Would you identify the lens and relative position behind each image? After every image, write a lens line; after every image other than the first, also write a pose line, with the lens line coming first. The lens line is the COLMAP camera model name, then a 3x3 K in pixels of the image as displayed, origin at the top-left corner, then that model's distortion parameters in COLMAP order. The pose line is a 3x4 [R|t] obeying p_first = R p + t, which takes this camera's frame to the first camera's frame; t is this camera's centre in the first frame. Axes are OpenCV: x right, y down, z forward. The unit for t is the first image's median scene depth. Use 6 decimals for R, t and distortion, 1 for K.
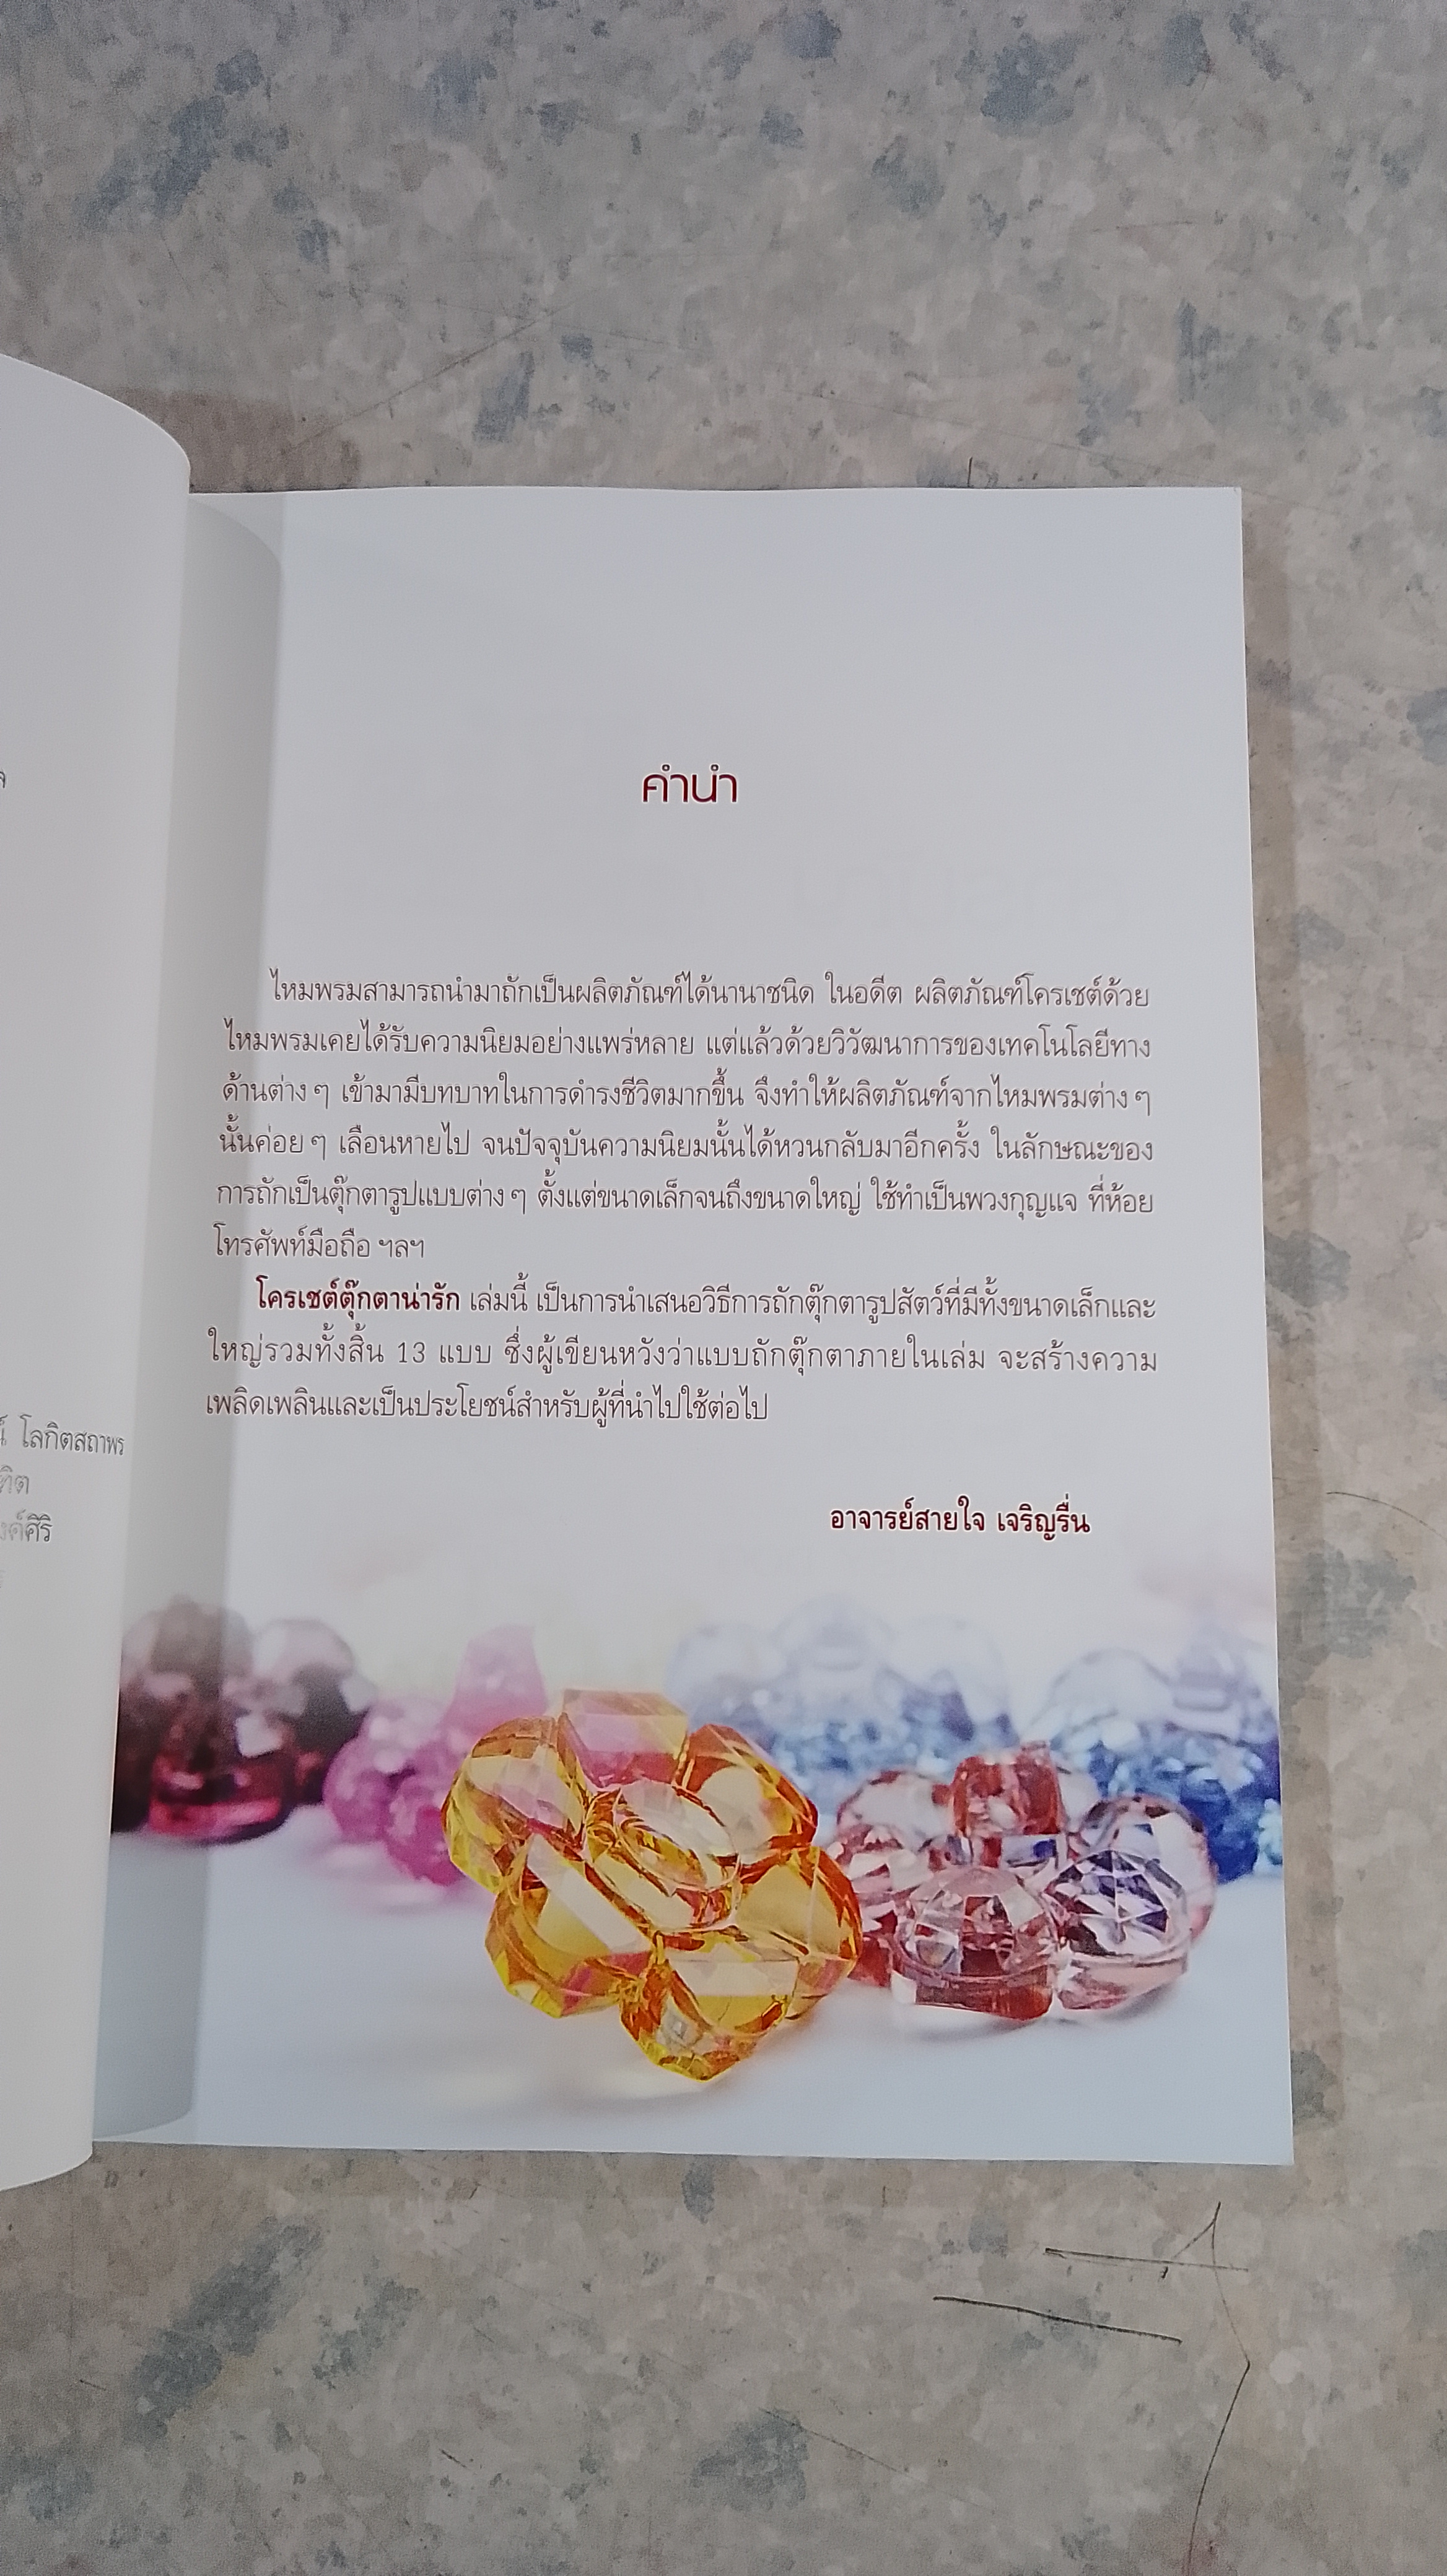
lens RADIAL K [[1903.1, 0, 642.5], [0, 1903.1, 1419.2], [0, 0, 1]] dist [-0.014345, 0.009944]
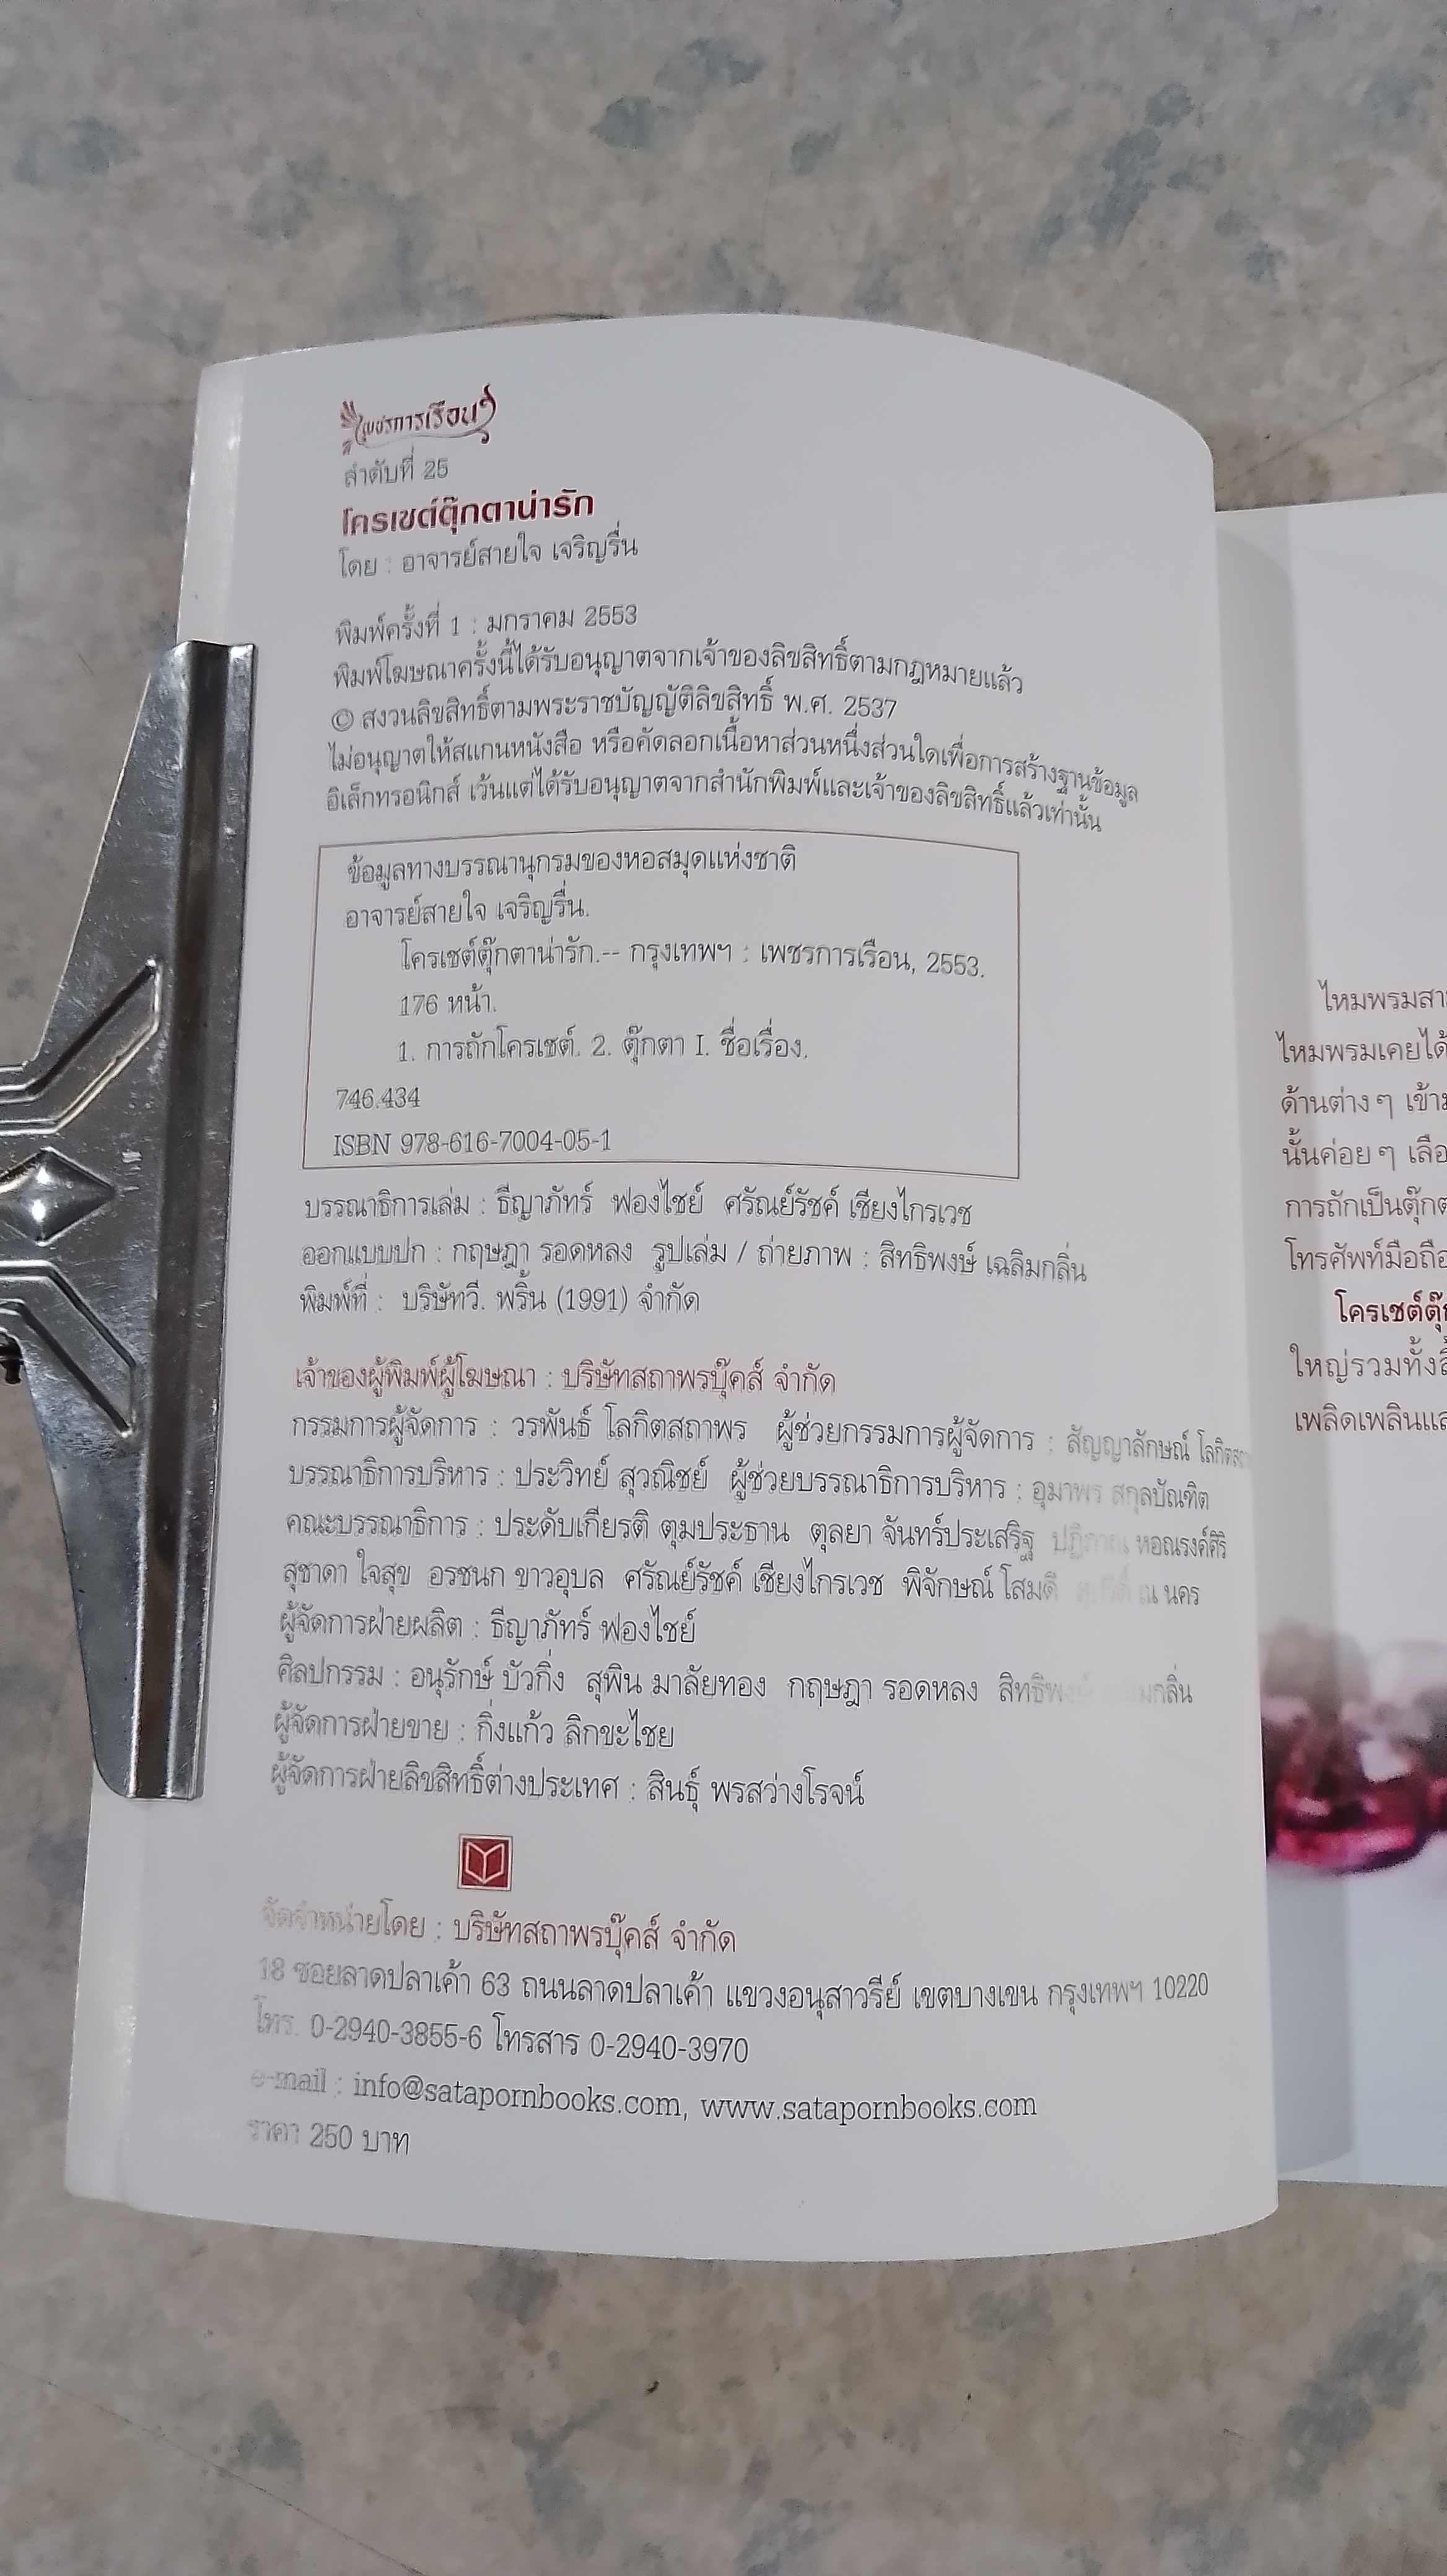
lens RADIAL K [[1903.1, 0, 745.3], [0, 1903.1, 1418.2], [0, 0, 1]] dist [-0.014345, 0.009944]
pose [[0.995790, -0.015529, -0.090341, -0.422912], [0.012636, 0.999391, -0.032512, 0.018514], [0.090791, 0.031234, 0.995380, 0.000608]]
